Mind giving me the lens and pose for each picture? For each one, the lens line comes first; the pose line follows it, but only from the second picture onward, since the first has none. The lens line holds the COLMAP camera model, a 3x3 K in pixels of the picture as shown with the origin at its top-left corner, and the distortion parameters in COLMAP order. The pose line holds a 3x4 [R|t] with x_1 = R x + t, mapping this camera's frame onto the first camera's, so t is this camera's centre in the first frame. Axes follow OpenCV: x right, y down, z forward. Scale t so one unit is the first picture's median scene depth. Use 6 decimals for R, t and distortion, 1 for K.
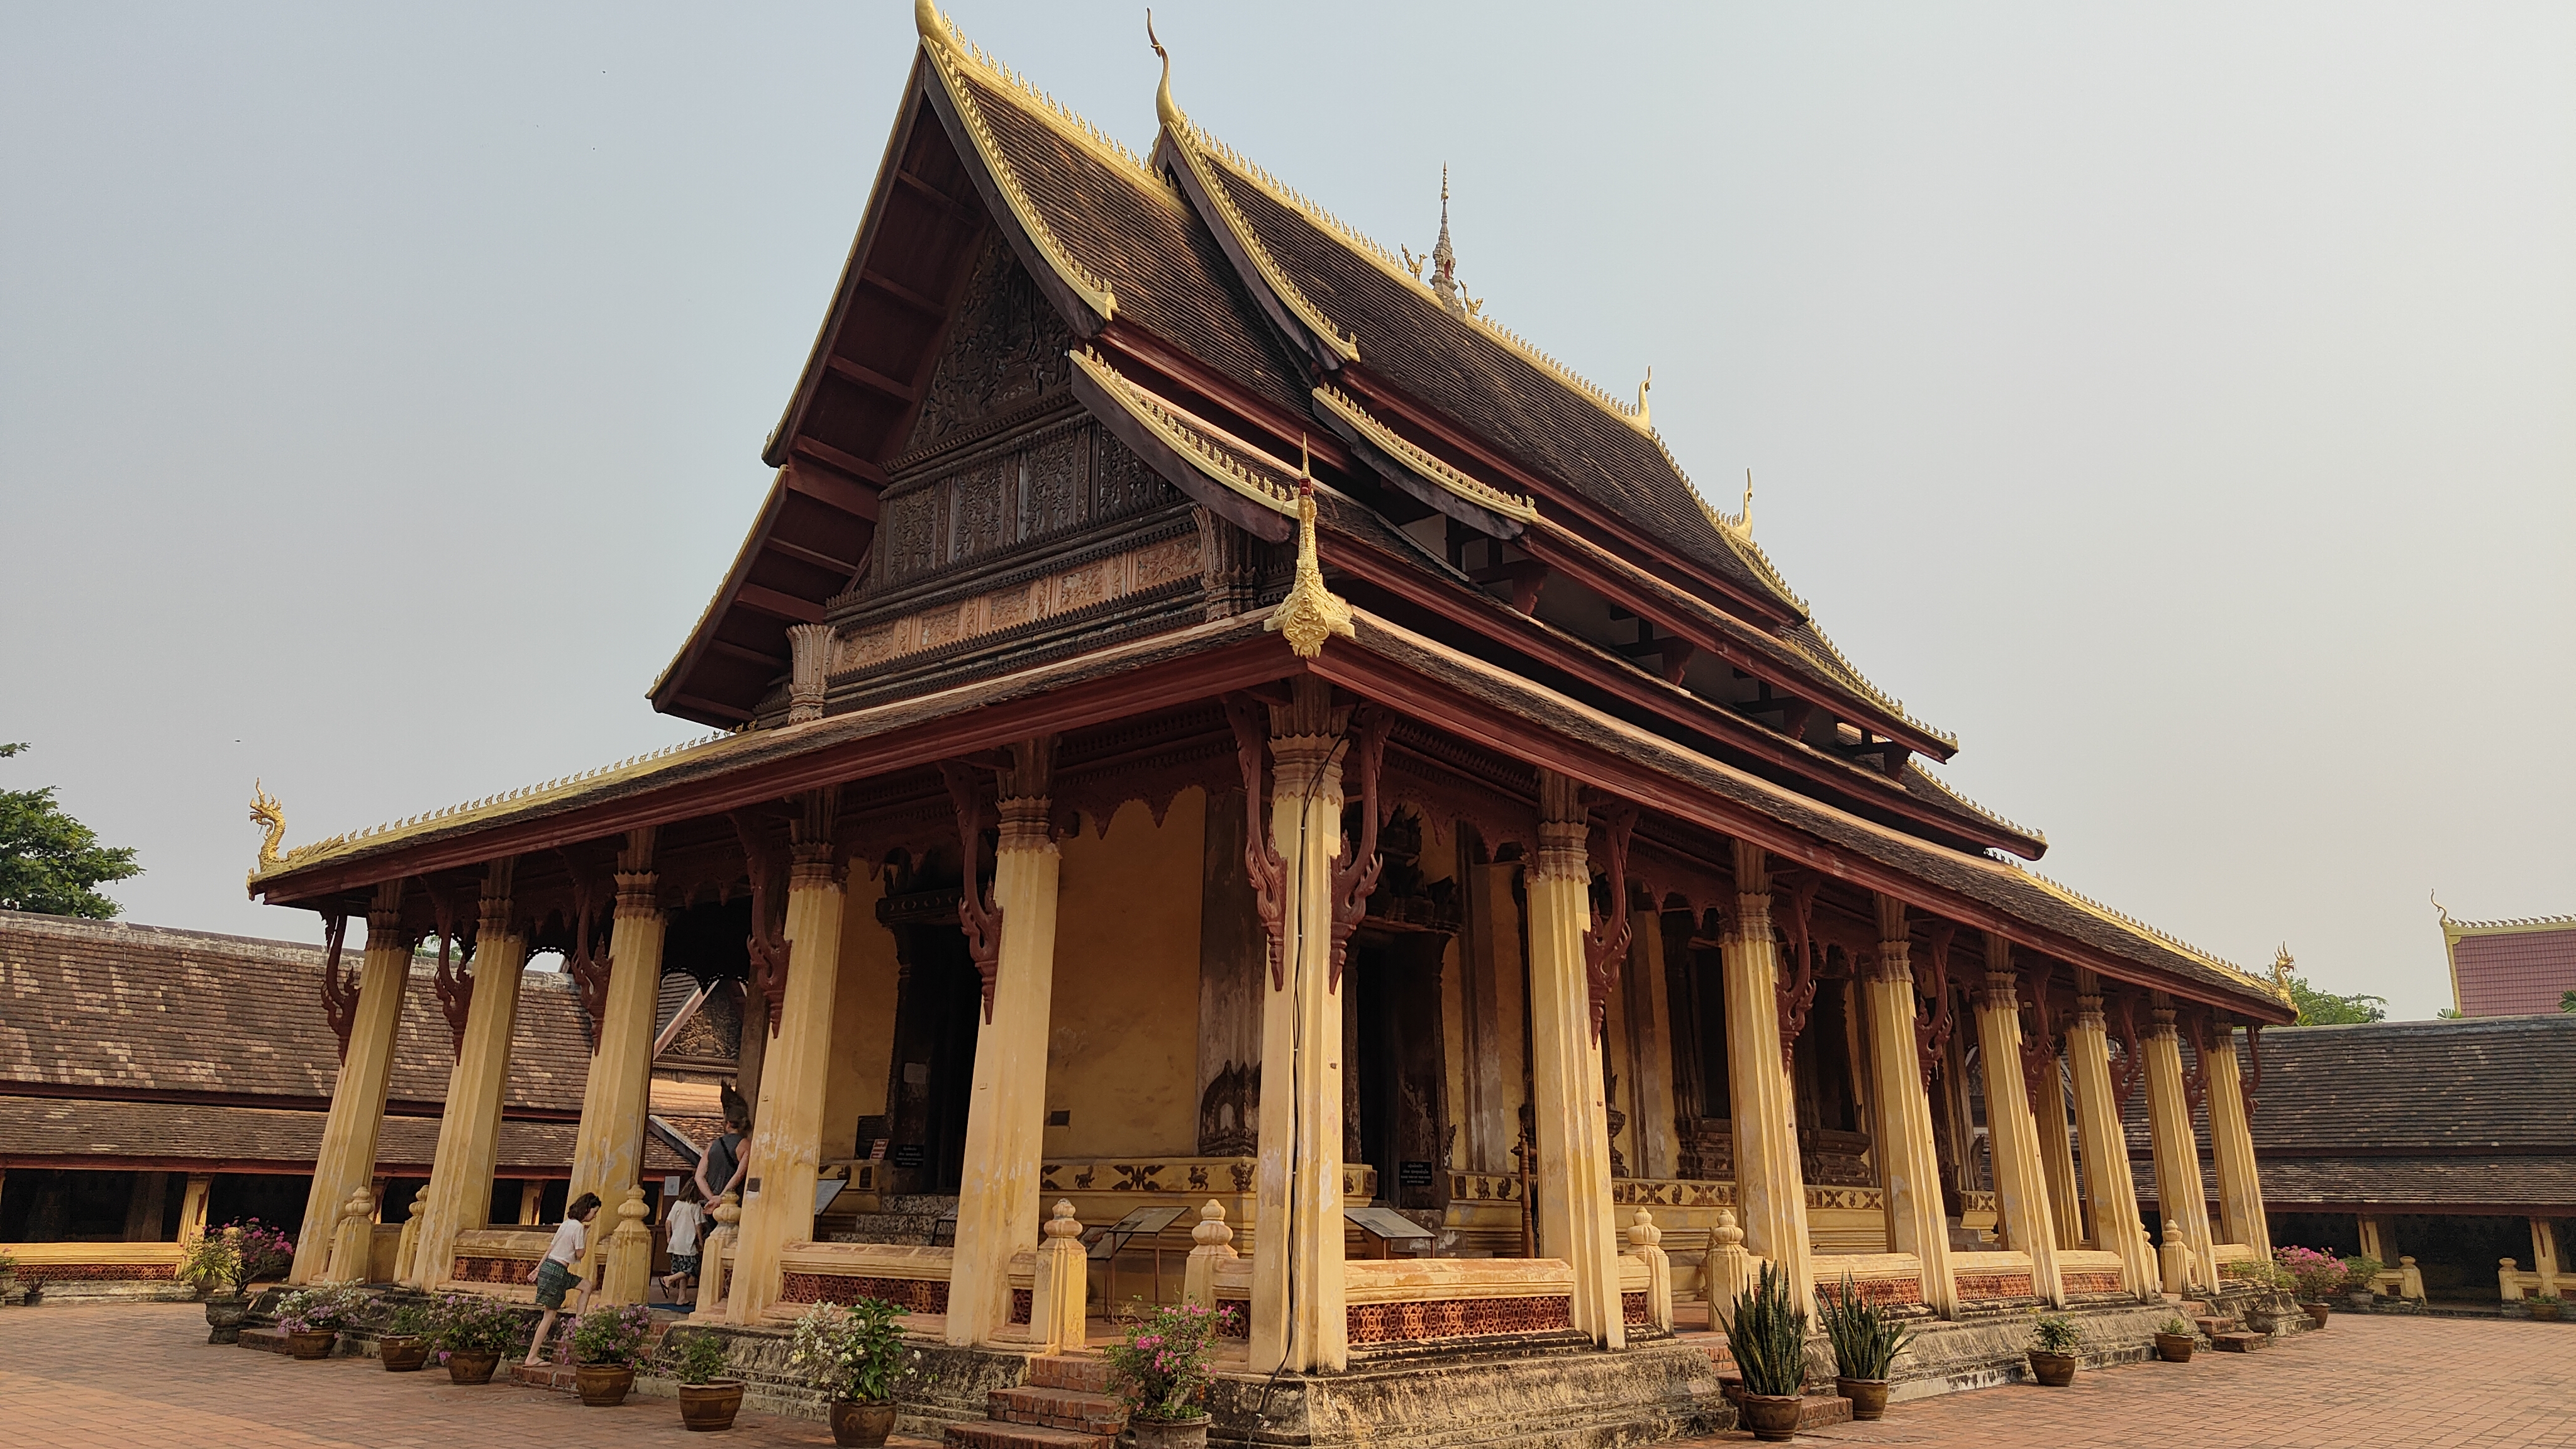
lens RADIAL K [[1662.7, 0, 1288.0], [0, 1662.7, 724.5], [0, 0, 1]] dist [-0.005926, -0.001082]
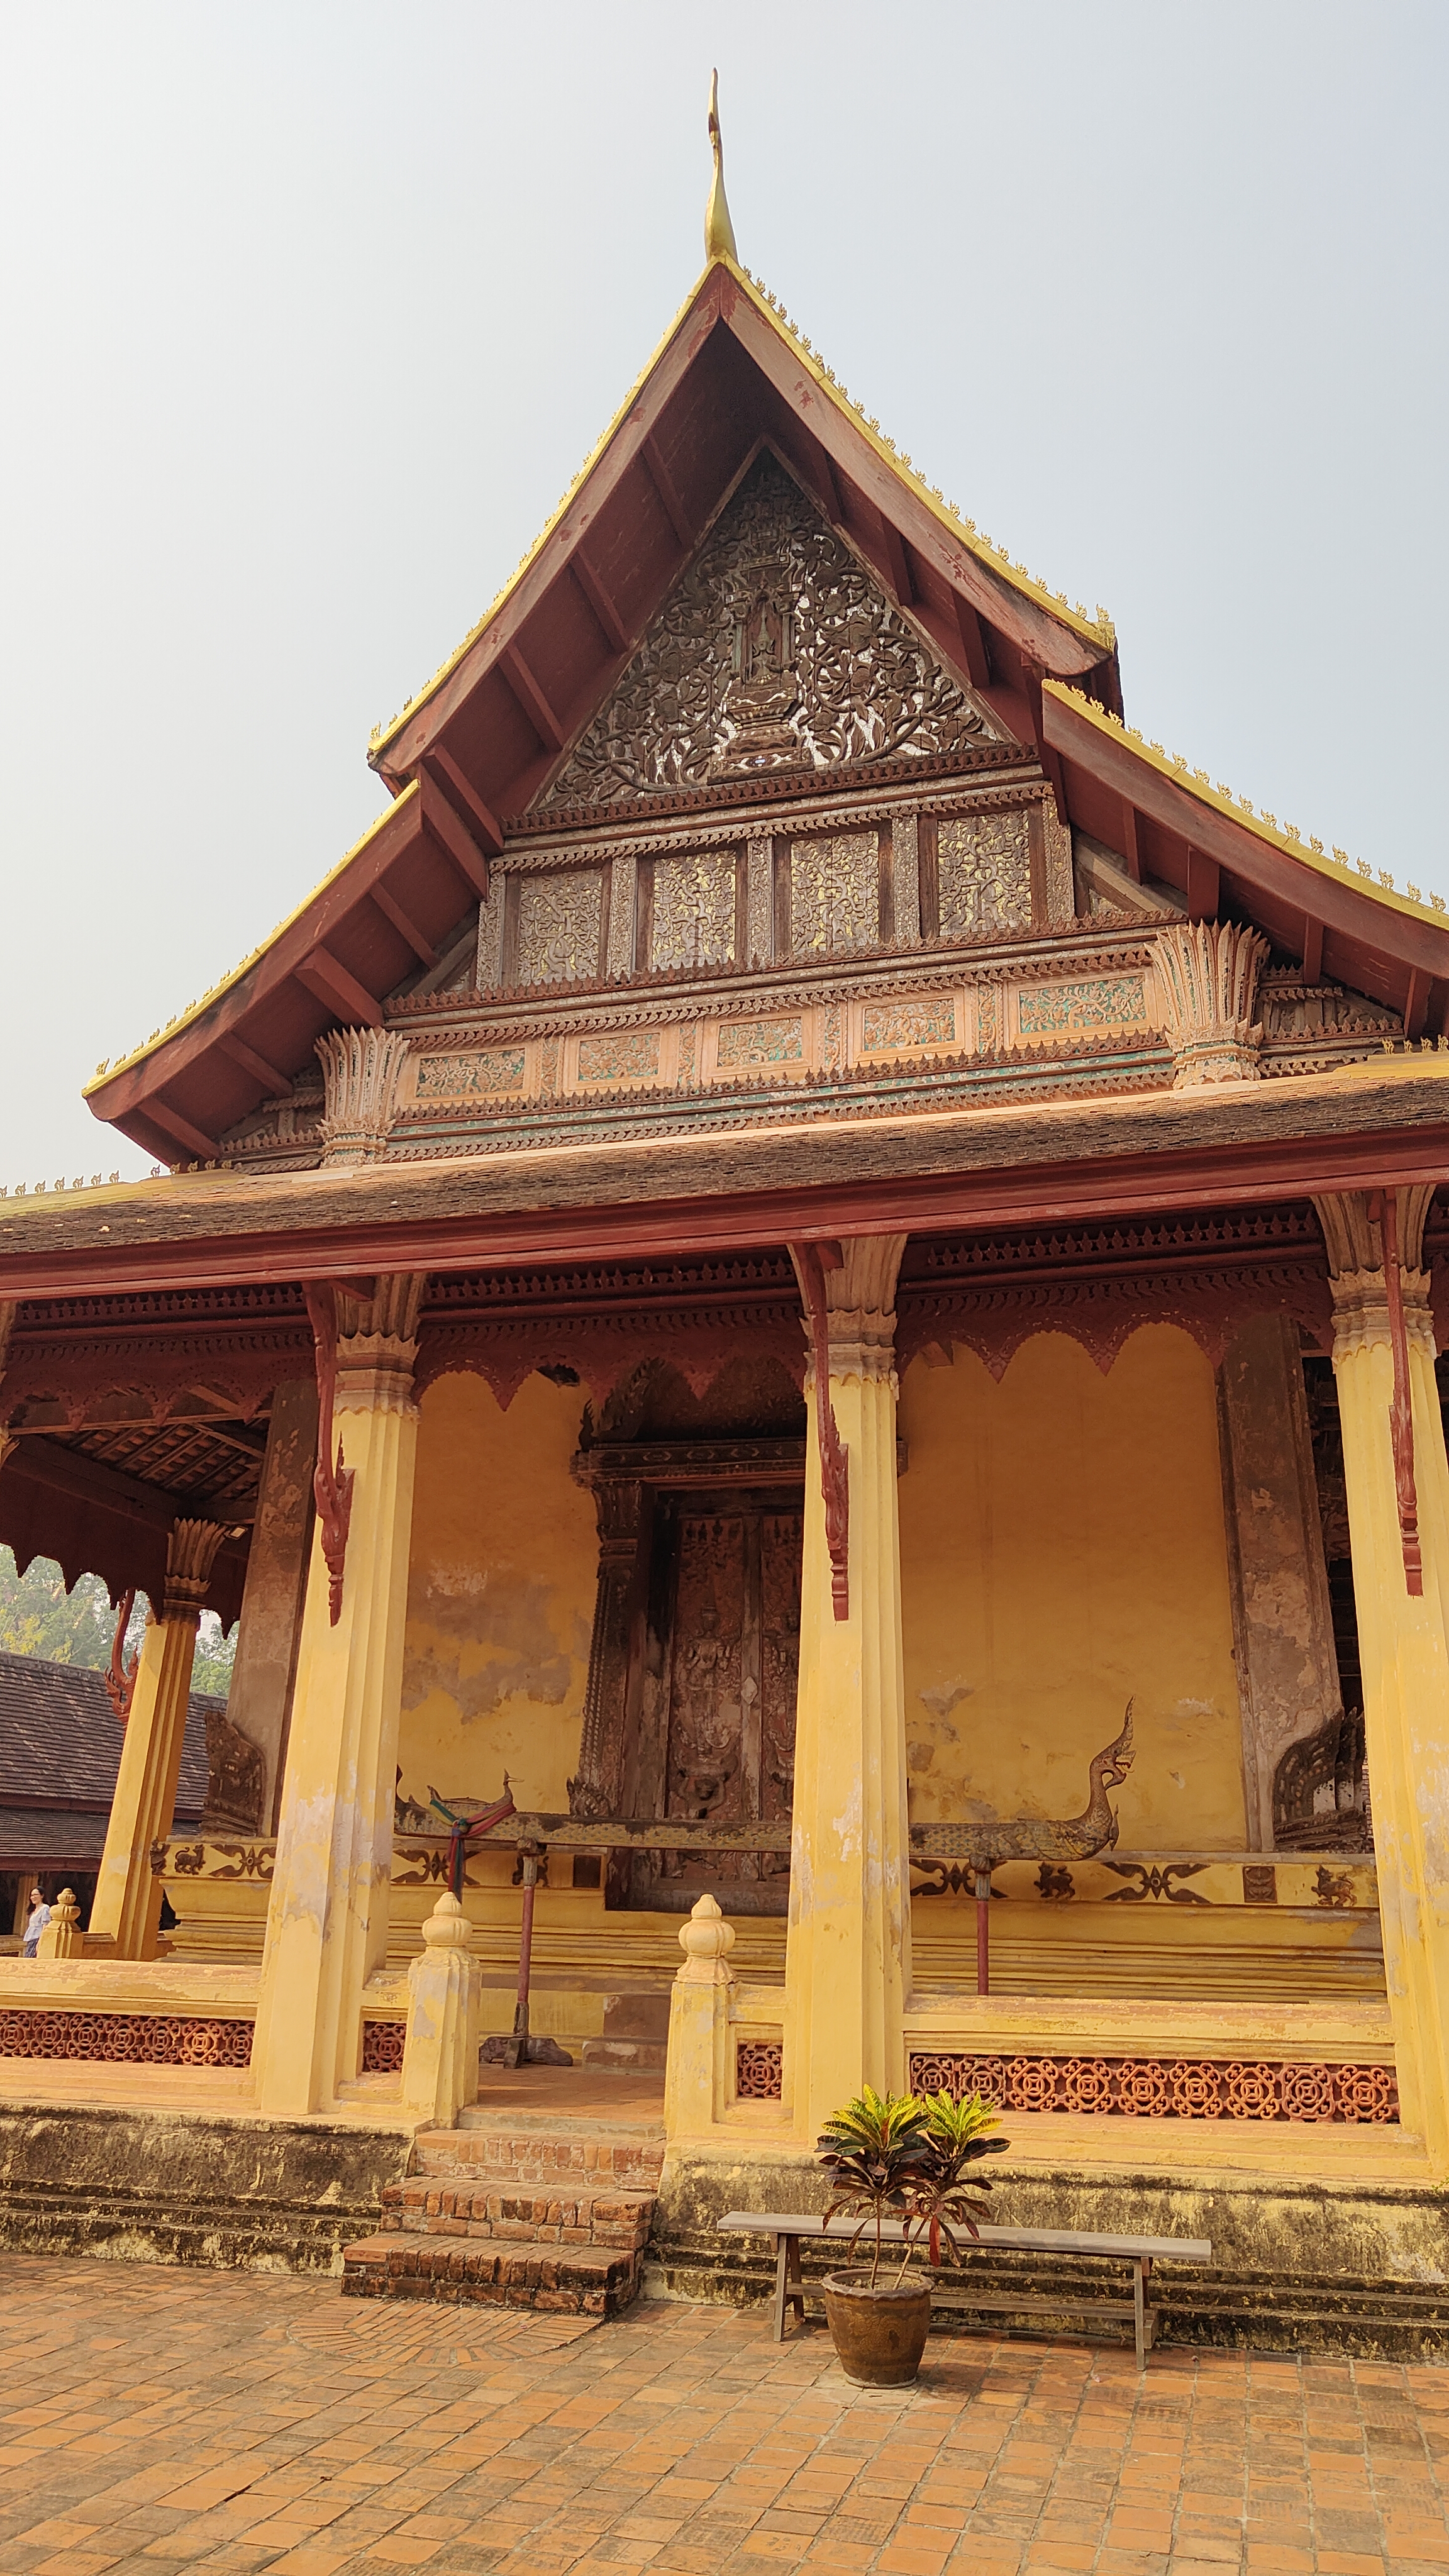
lens RADIAL K [[1662.7, 0, 724.5], [0, 1662.7, 1288.0], [0, 0, 1]] dist [-0.005926, -0.001082]
pose [[0.923648, 0.132656, 0.359550, -0.398403], [-0.110931, 0.990563, -0.080498, 0.084009], [-0.366836, 0.034467, 0.929647, 0.334843]]
